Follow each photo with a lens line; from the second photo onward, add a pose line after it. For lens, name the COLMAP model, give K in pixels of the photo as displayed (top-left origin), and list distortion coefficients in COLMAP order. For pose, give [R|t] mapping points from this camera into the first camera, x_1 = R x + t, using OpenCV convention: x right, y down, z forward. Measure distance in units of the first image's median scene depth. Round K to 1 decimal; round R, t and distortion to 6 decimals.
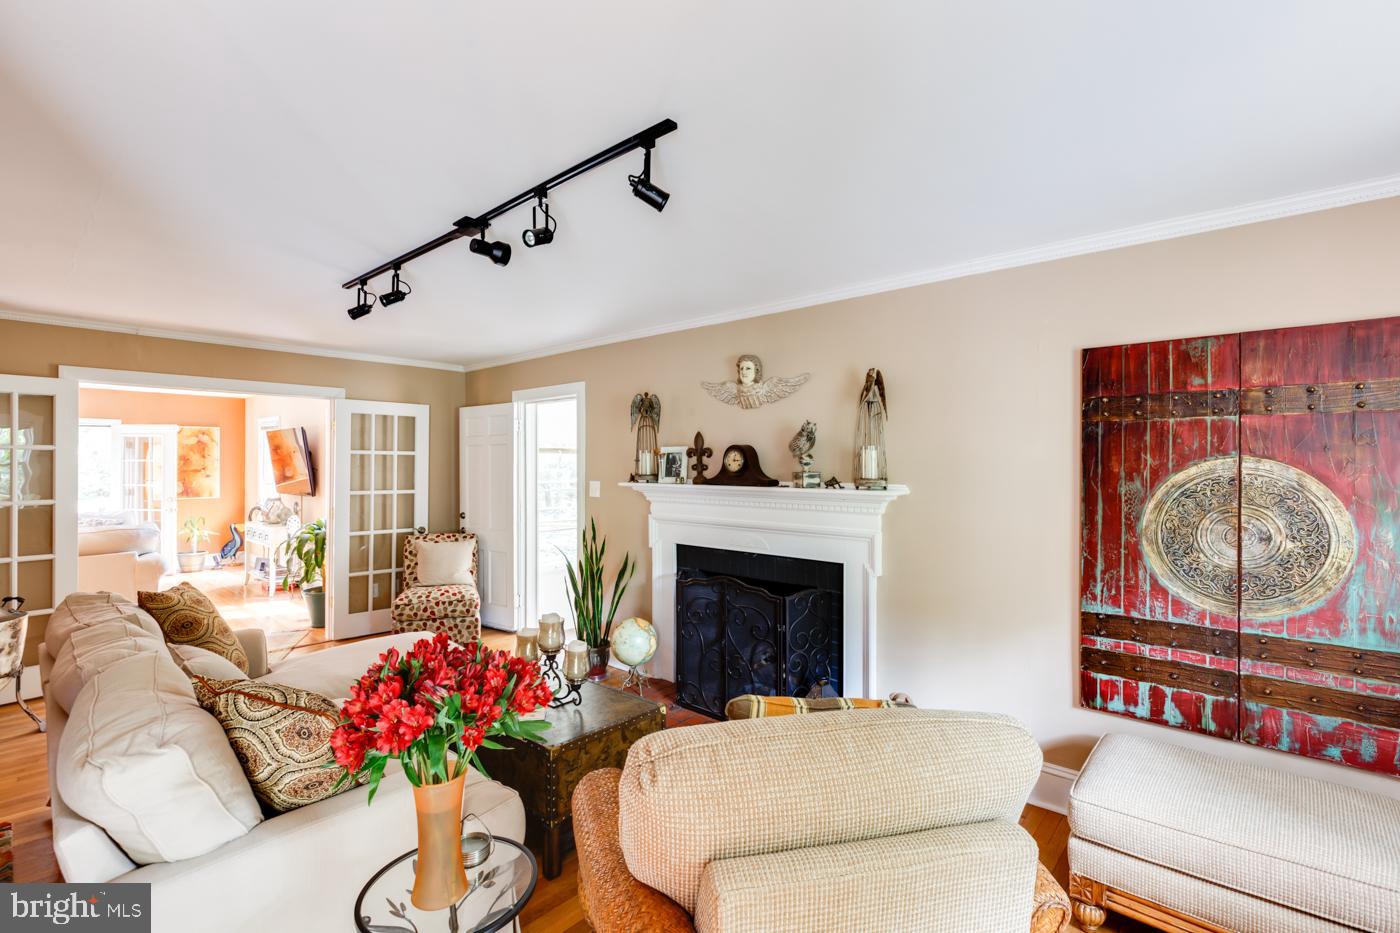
lens RADIAL K [[630.3, 0, 703.7], [0, 630.3, 459.6], [0, 0, 1]] dist [0.001382, 0.000341]
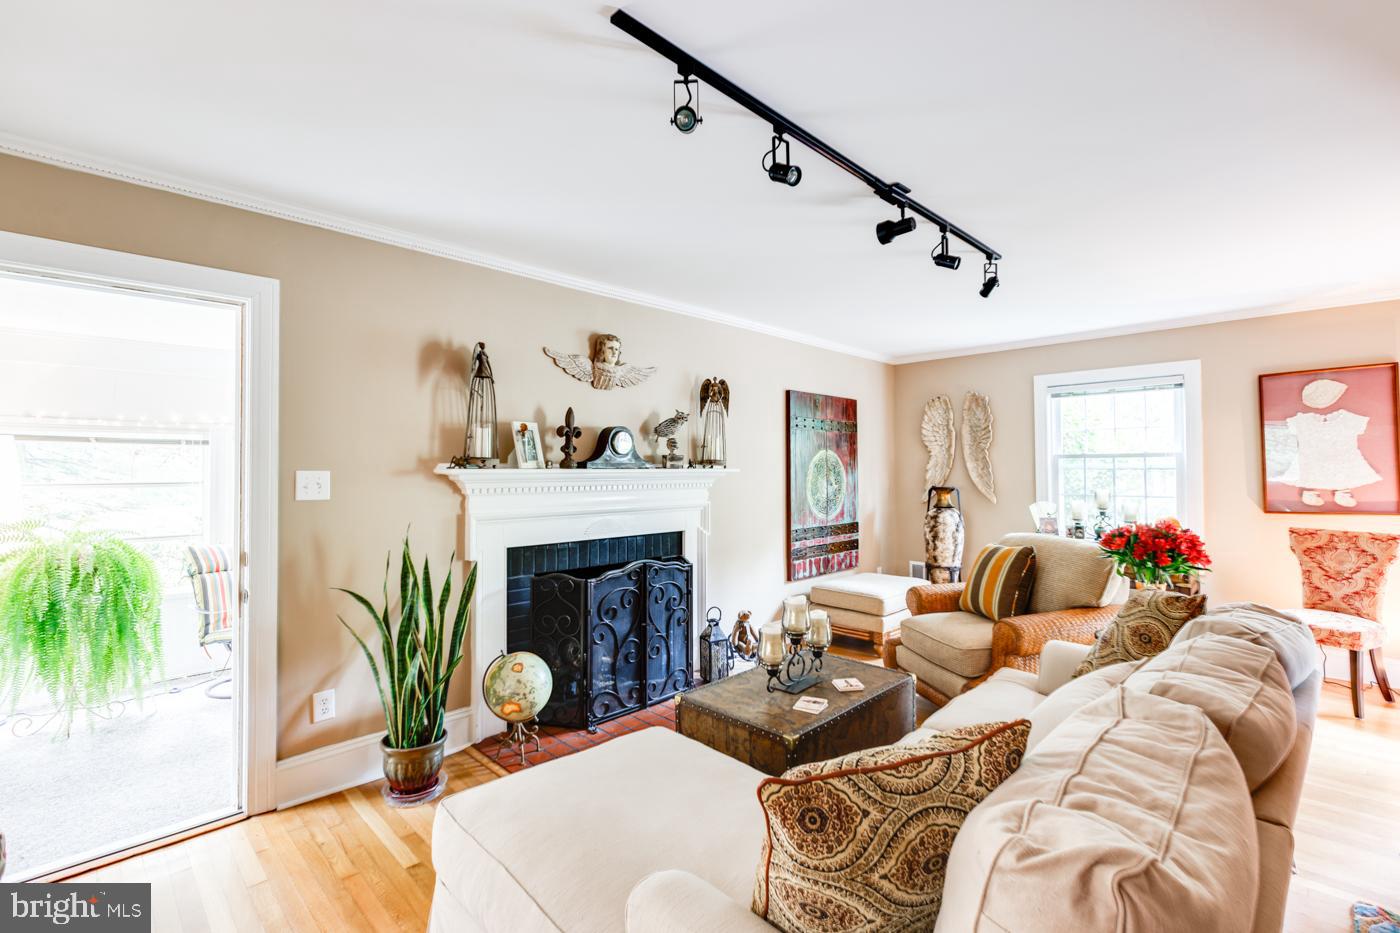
lens RADIAL K [[630.3, 0, 703.7], [0, 630.3, 459.6], [0, 0, 1]] dist [0.001382, 0.000341]
pose [[0.063015, 0.006912, 0.997989, -1.069259], [-0.010597, 0.999924, -0.006256, 0.038012], [-0.997956, -0.010181, 0.063083, 0.953761]]
